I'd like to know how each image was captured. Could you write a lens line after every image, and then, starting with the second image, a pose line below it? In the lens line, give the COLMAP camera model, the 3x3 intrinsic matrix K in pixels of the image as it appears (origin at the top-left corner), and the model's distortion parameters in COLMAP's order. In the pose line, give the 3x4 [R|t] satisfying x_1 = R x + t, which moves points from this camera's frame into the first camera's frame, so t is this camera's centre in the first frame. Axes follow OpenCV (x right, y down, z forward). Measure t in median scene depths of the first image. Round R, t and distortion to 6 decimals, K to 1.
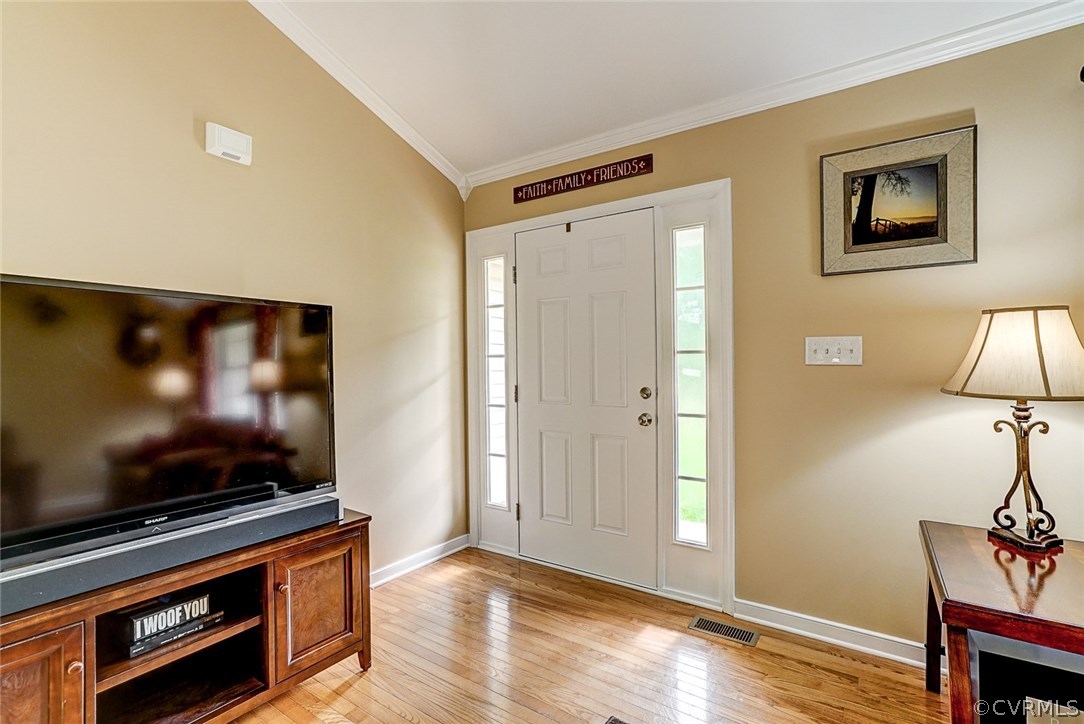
lens RADIAL K [[497.4, 0, 521.7], [0, 497.4, 366.3], [0, 0, 1]] dist [-0.028665, 0.012503]
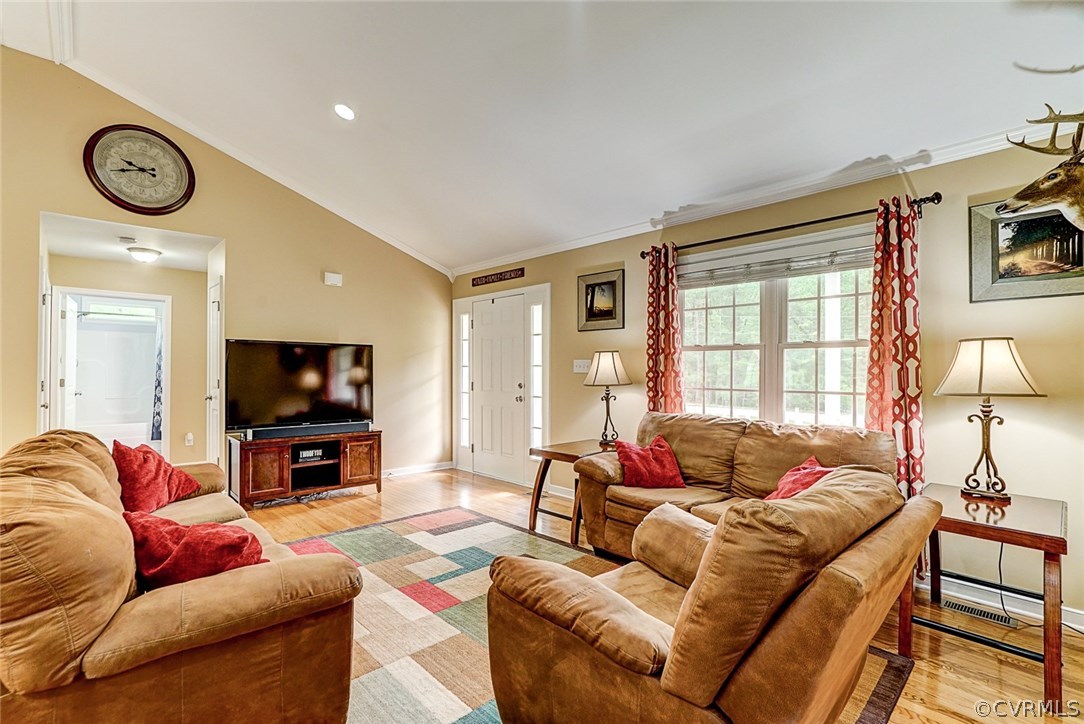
lens RADIAL K [[497.4, 0, 520.9], [0, 497.4, 368.2], [0, 0, 1]] dist [-0.028665, 0.012503]
pose [[0.977661, 0.010810, -0.209910, 0.633829], [-0.012702, 0.999890, -0.007667, -0.002024], [0.209804, 0.010162, 0.977691, -0.915569]]
